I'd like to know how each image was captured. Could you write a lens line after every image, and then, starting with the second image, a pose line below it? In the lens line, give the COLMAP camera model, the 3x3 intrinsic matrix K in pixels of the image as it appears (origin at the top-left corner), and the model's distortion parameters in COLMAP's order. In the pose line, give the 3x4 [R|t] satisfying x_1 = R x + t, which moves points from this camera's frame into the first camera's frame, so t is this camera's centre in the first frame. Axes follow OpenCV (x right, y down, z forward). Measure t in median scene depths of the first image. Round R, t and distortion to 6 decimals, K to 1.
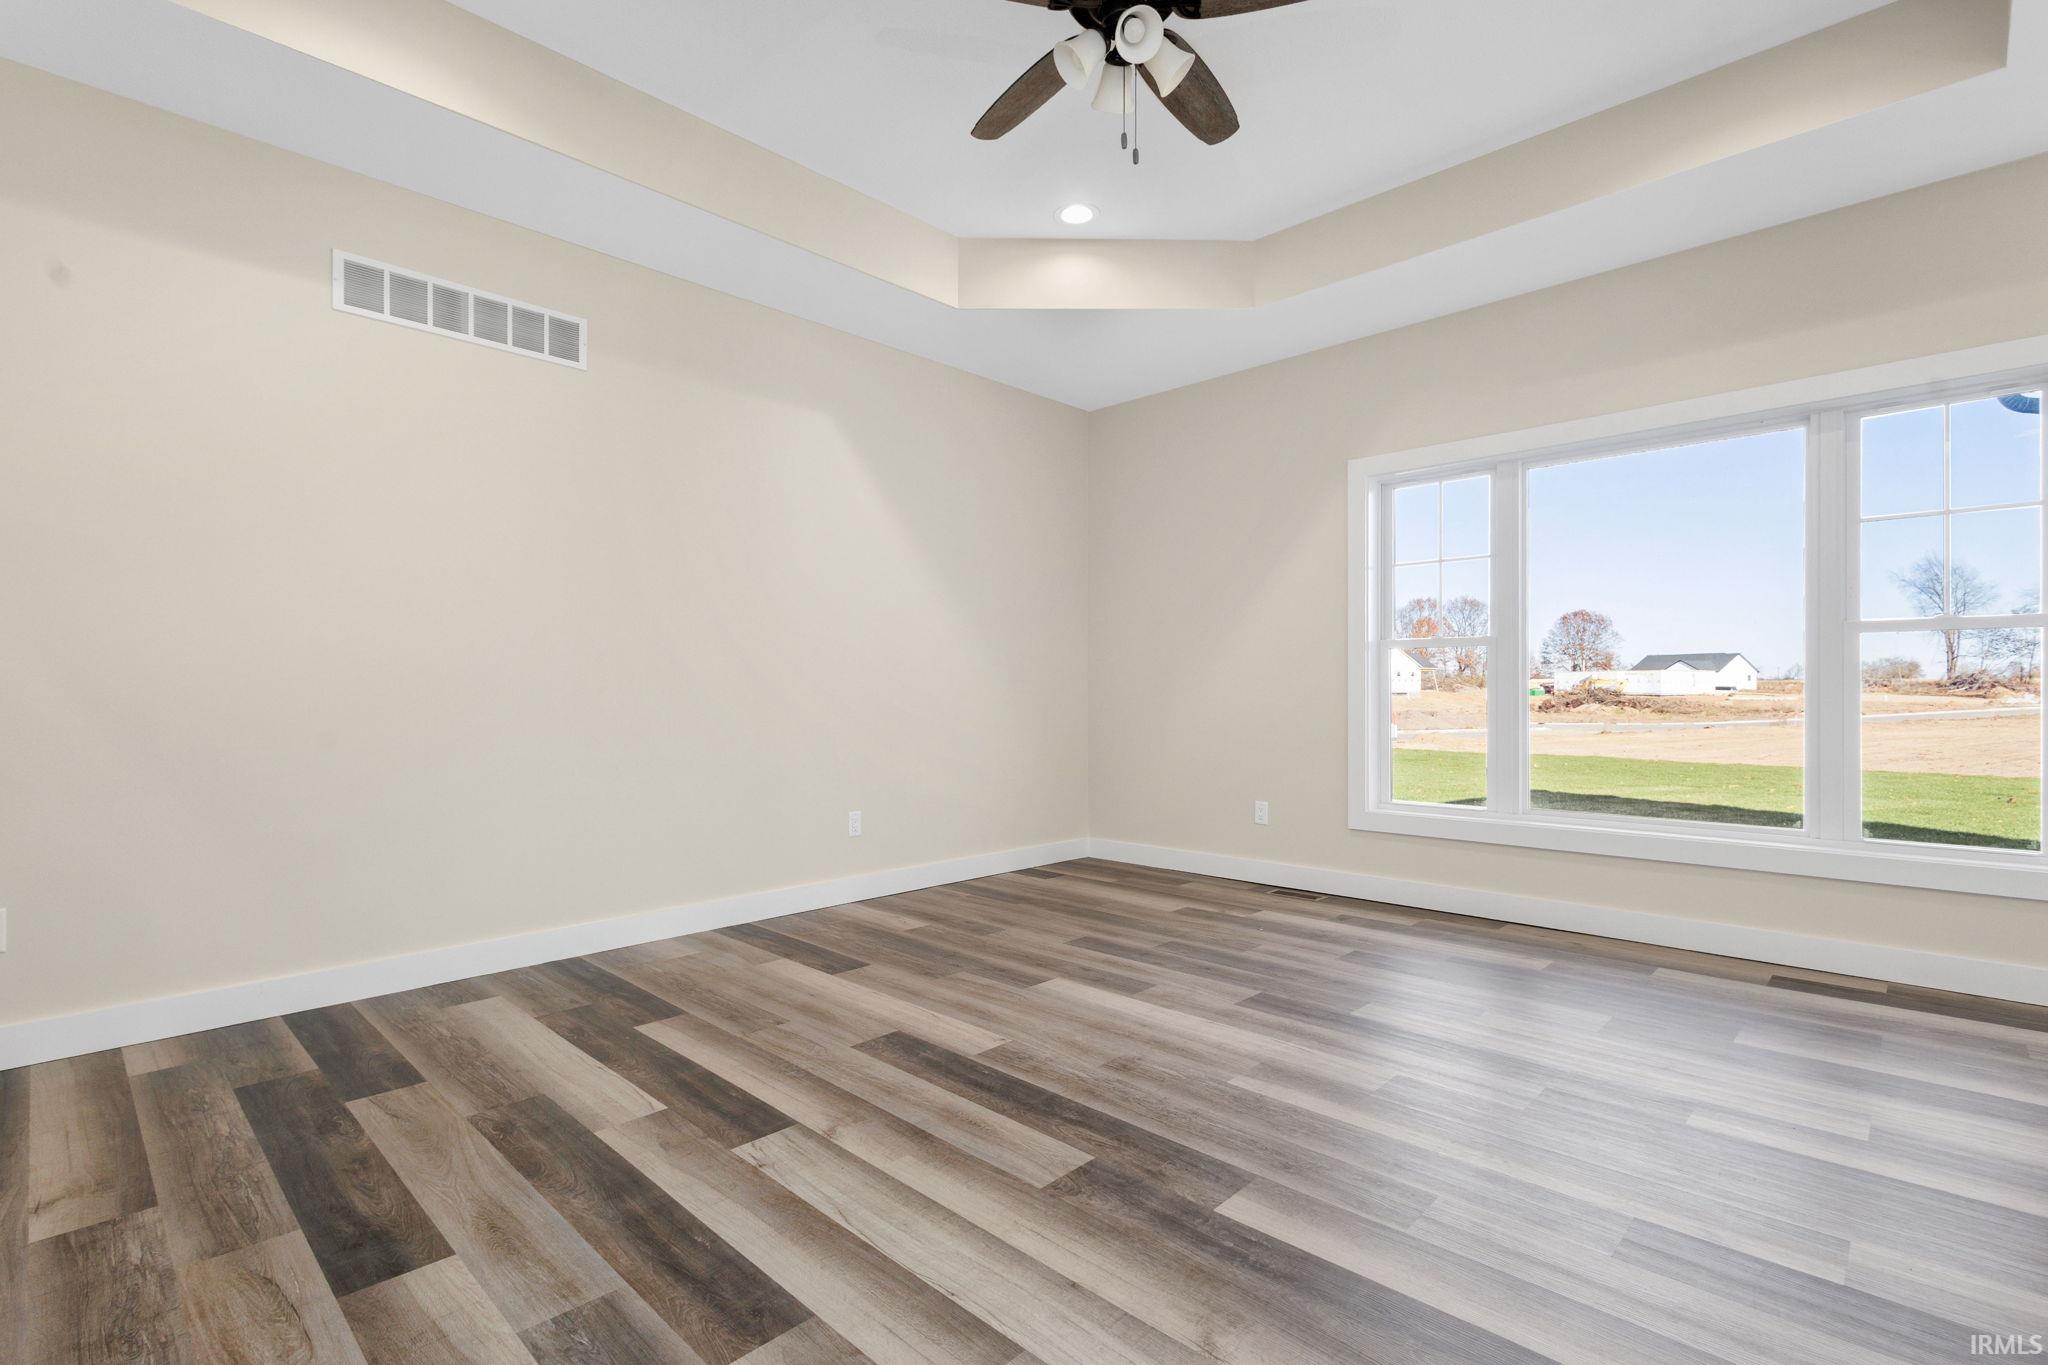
lens RADIAL K [[949.6, 0, 1018.5], [0, 949.6, 687.1], [0, 0, 1]] dist [0.006034, 0.000013]
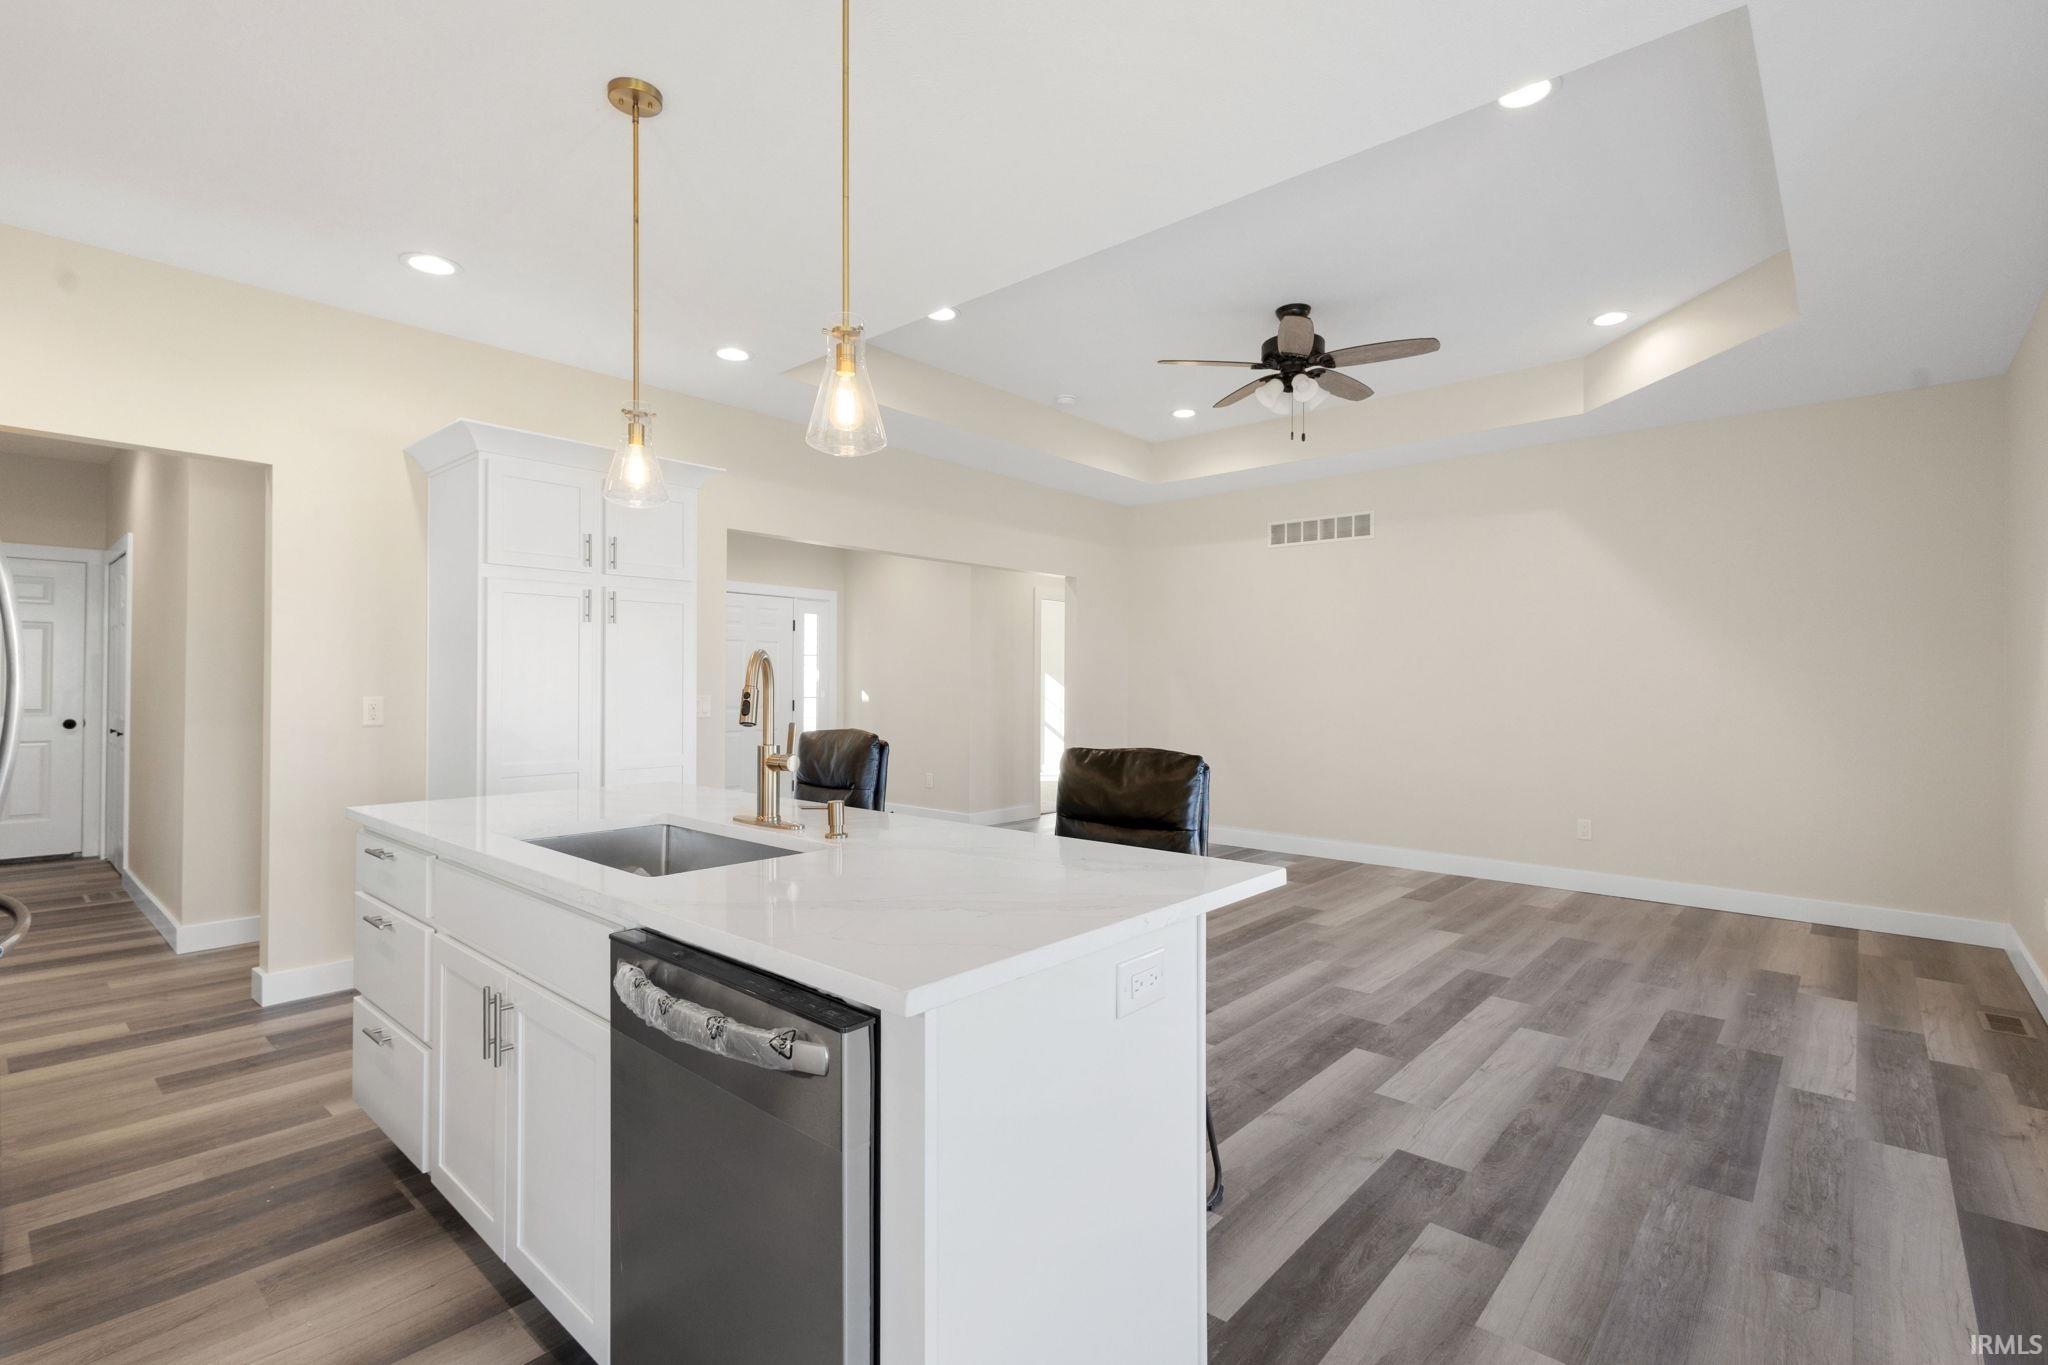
lens RADIAL K [[938.8, 0, 1017.5], [0, 938.8, 677.2], [0, 0, 1]] dist [0.011289, -0.003921]
pose [[0.037925, -0.006315, -0.999261, 1.415974], [-0.001786, 0.999978, -0.006387, -0.063807], [0.999279, 0.002027, 0.037913, 0.289606]]
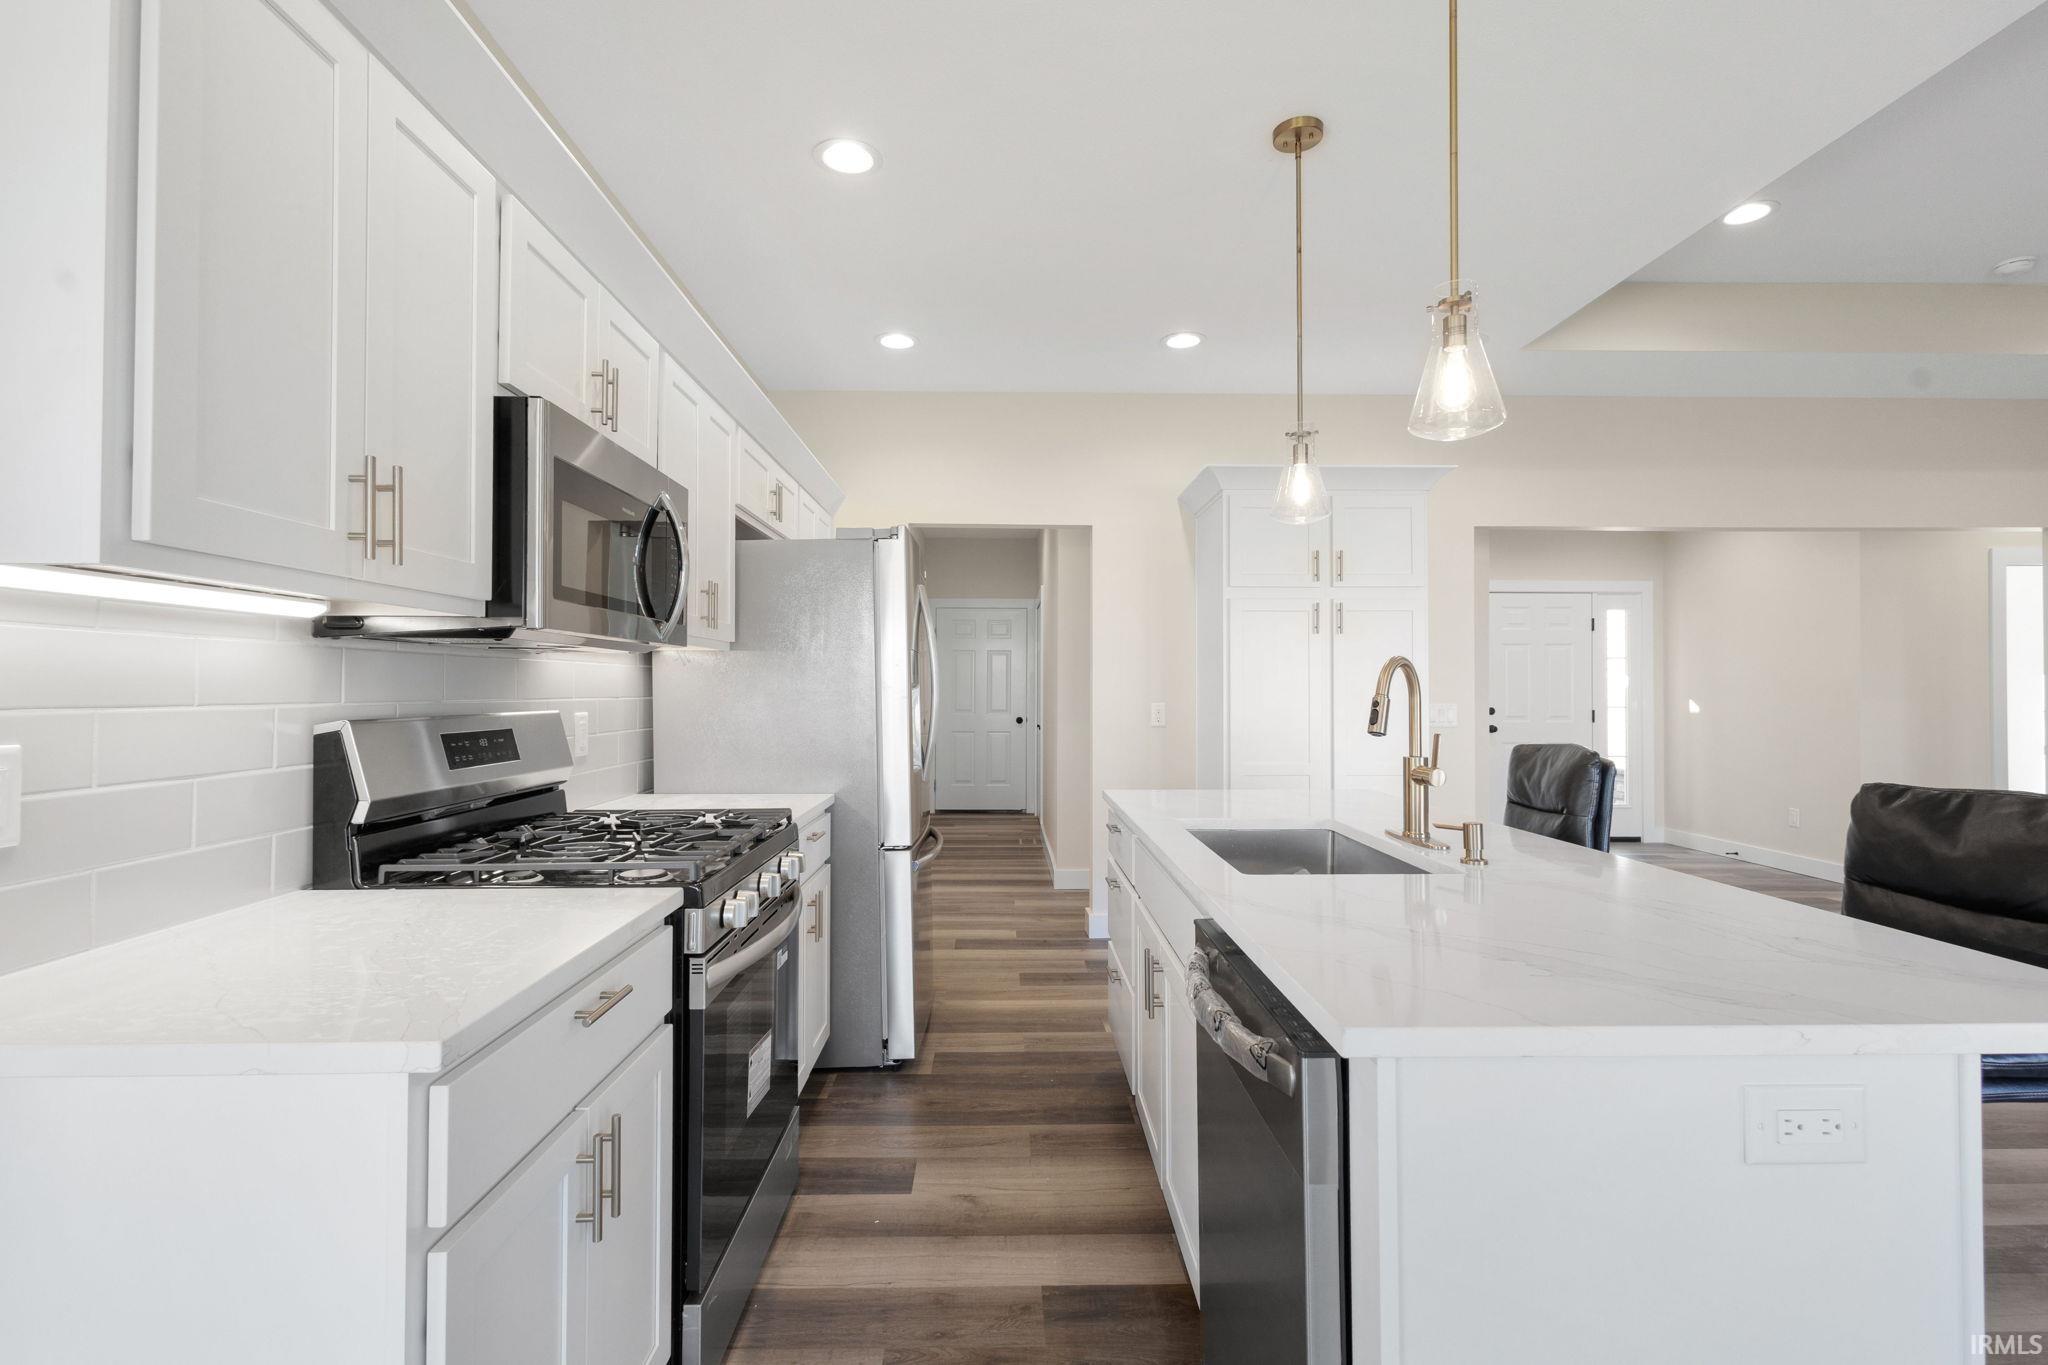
lens RADIAL K [[936.6, 0, 1018.7], [0, 936.6, 677.1], [0, 0, 1]] dist [0.012921, -0.004363]
pose [[-0.707342, -0.009328, -0.706810, 1.376452], [0.001551, 0.999890, -0.014748, -0.064122], [0.706870, -0.011528, -0.707250, 0.395560]]
